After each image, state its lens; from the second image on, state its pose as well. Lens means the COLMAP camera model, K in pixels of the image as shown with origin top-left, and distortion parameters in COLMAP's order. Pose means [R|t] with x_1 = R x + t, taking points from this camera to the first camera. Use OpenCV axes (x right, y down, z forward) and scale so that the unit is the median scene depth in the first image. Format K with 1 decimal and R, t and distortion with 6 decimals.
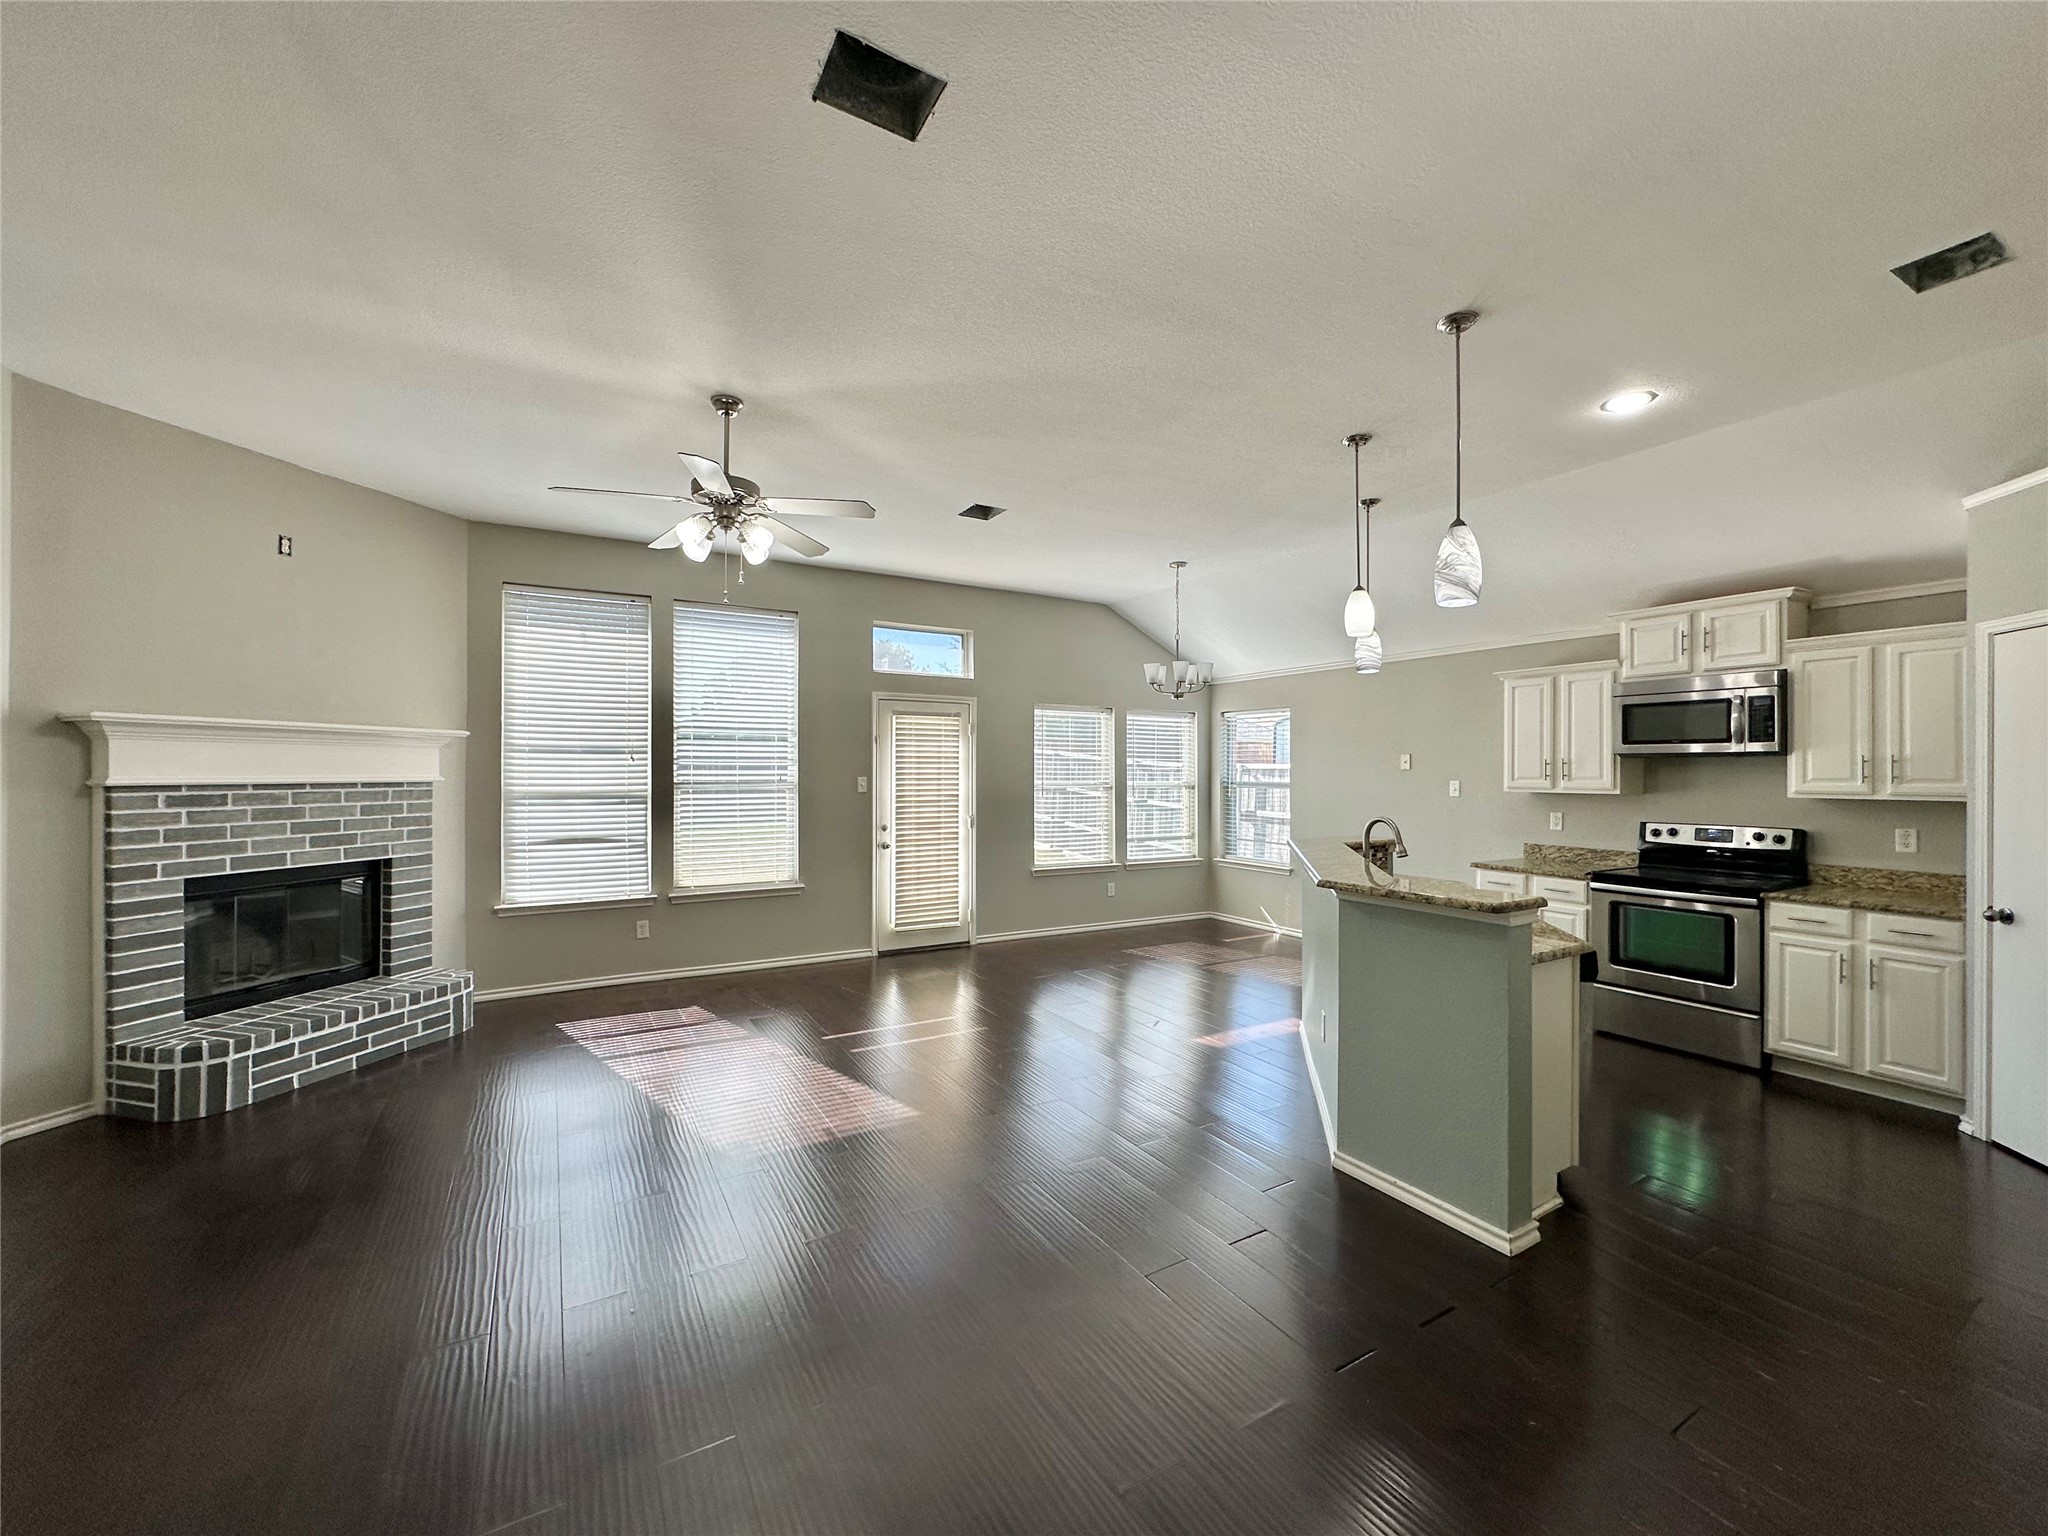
lens RADIAL K [[816.8, 0, 1020.5], [0, 816.8, 770.7], [0, 0, 1]] dist [-0.001633, -0.000012]
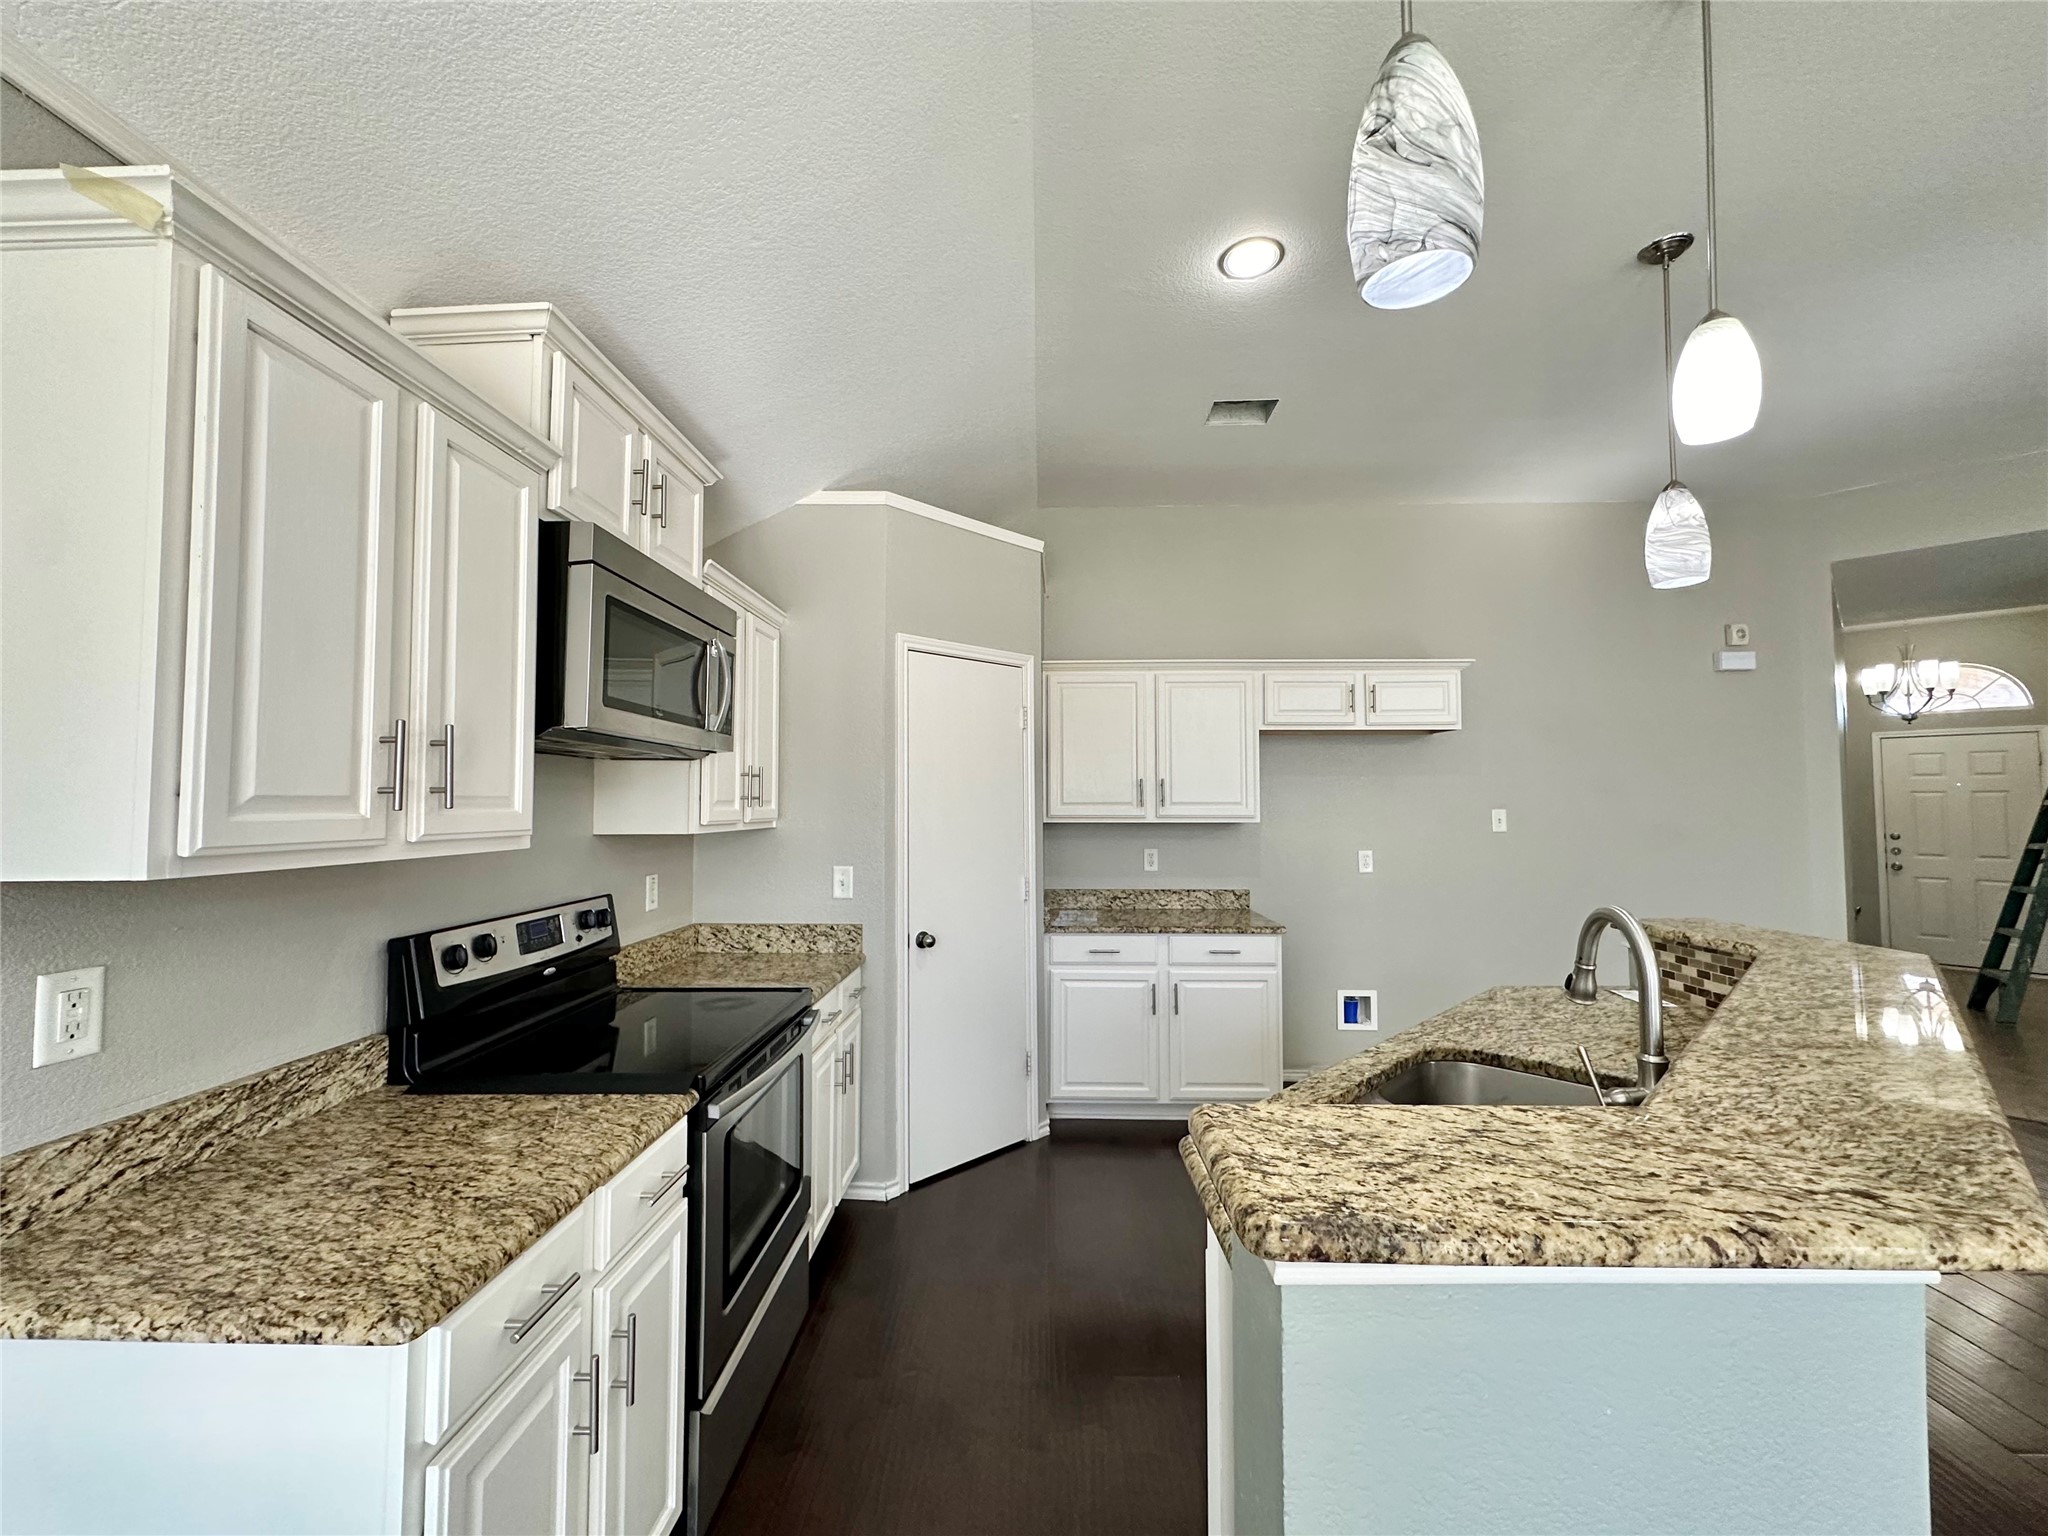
lens RADIAL K [[816.8, 0, 1020.5], [0, 816.8, 770.7], [0, 0, 1]] dist [-0.001633, -0.000012]
pose [[-0.847545, 0.016600, 0.530464, 0.432021], [-0.005726, 0.999167, -0.040415, 0.010026], [-0.530693, -0.037291, -0.846743, 1.301272]]
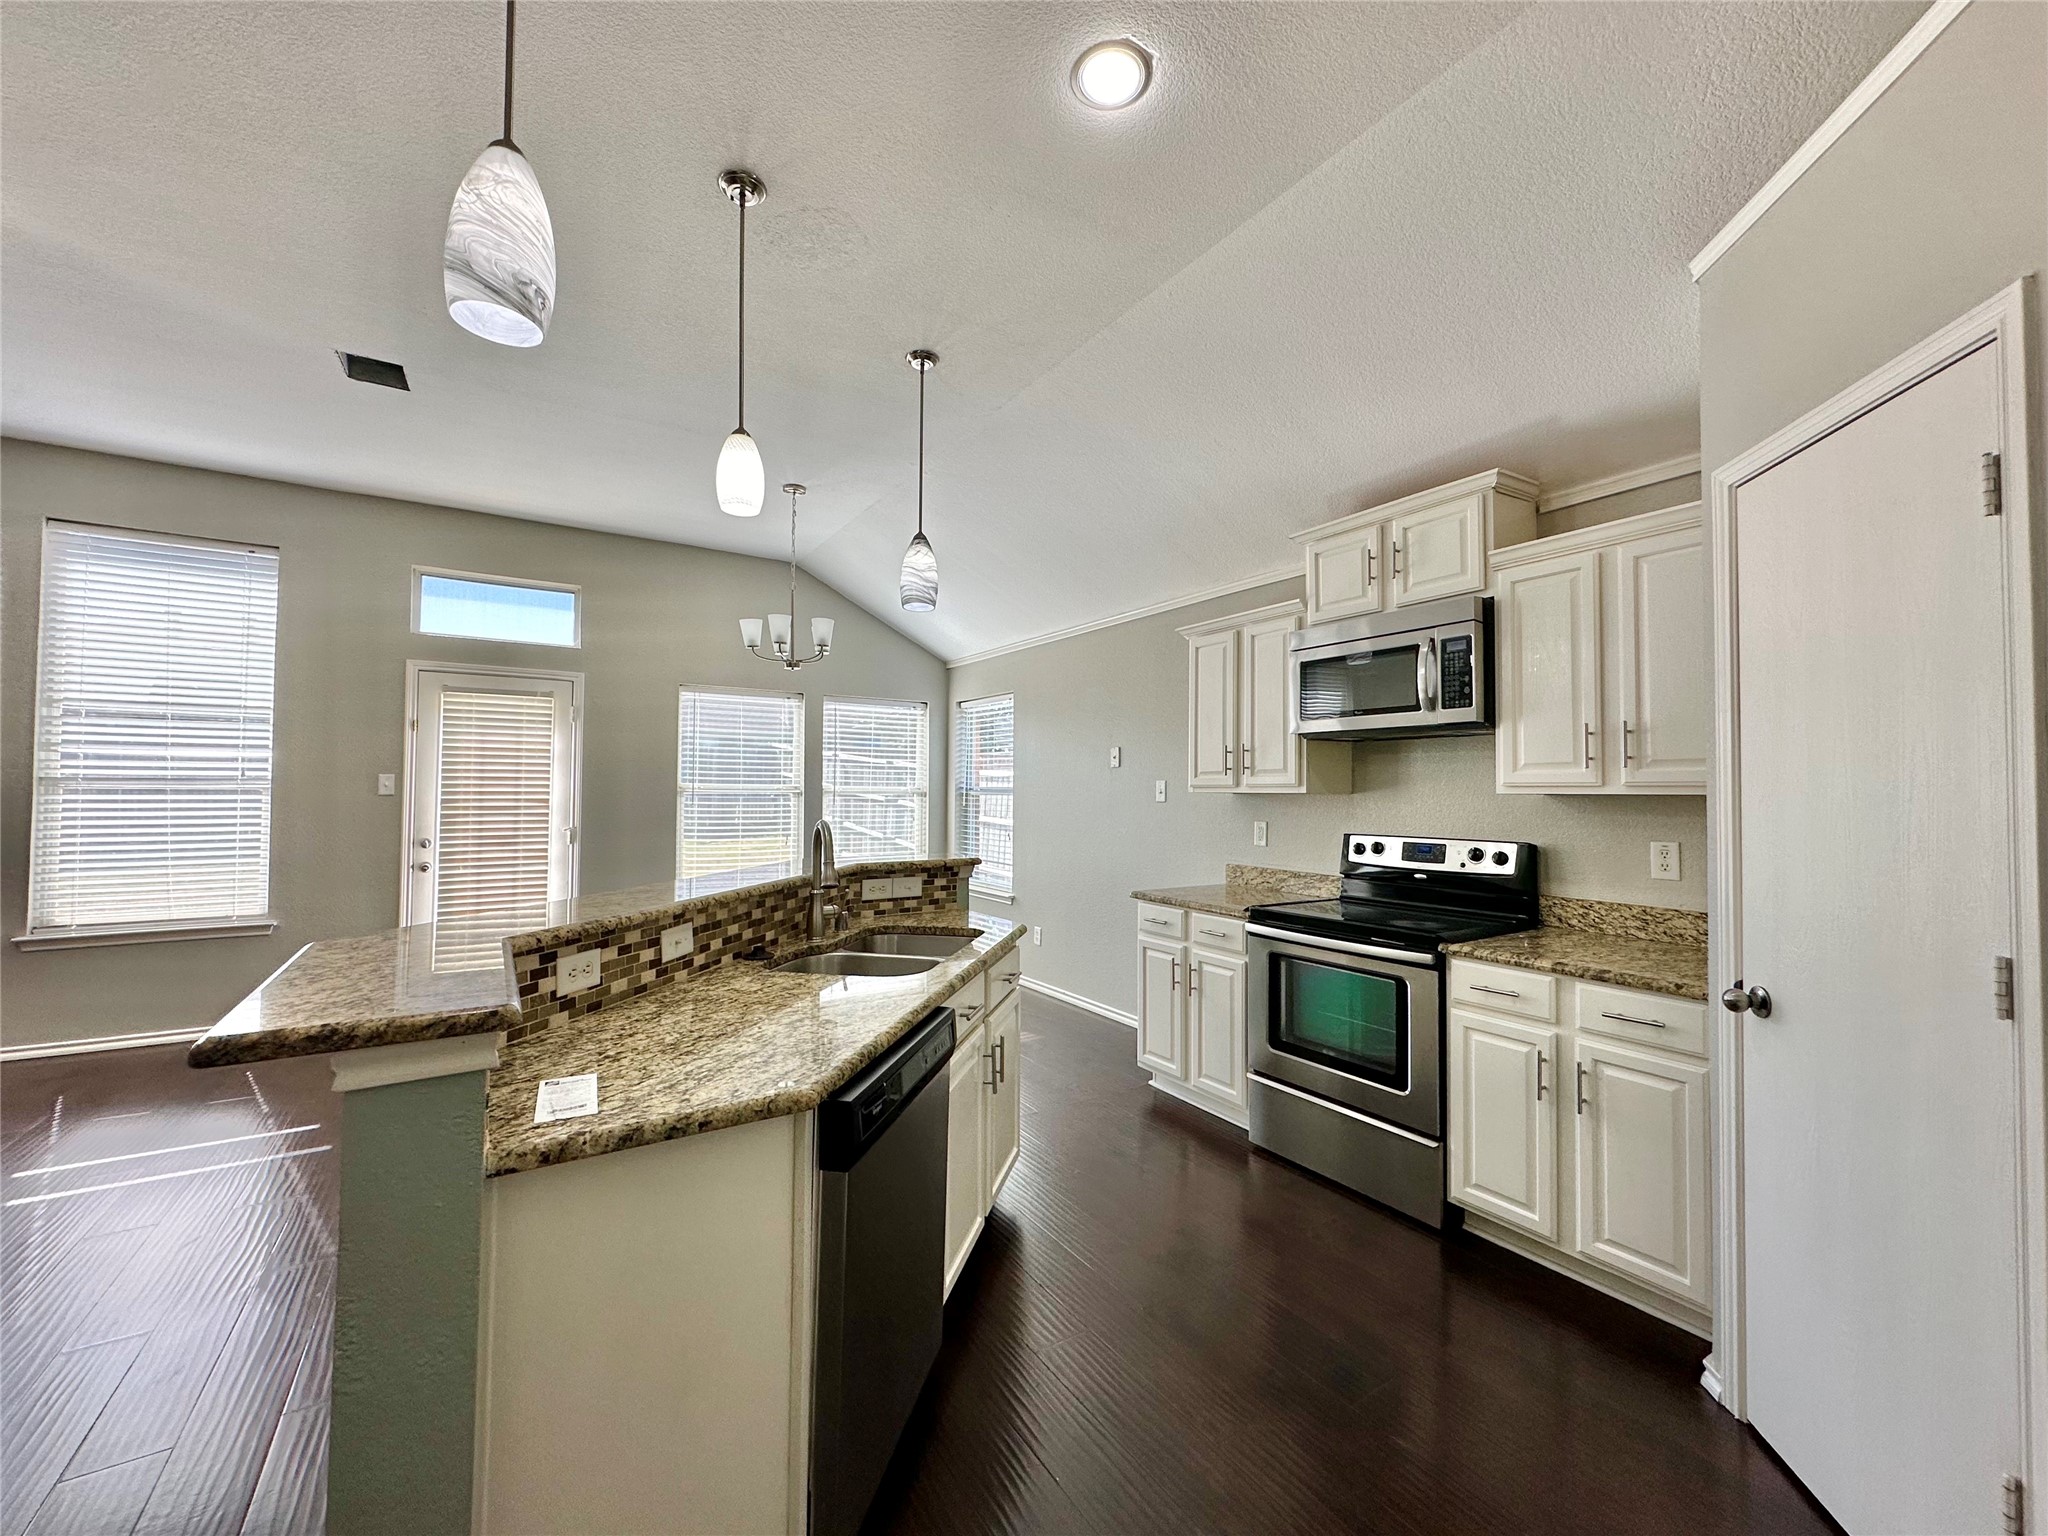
lens RADIAL K [[816.8, 0, 1020.5], [0, 816.8, 770.7], [0, 0, 1]] dist [-0.001633, -0.000012]
pose [[0.999085, 0.004833, 0.042492, 0.512702], [-0.003797, 0.999694, -0.024423, 0.030482], [-0.042597, 0.024240, 0.998798, 0.352654]]
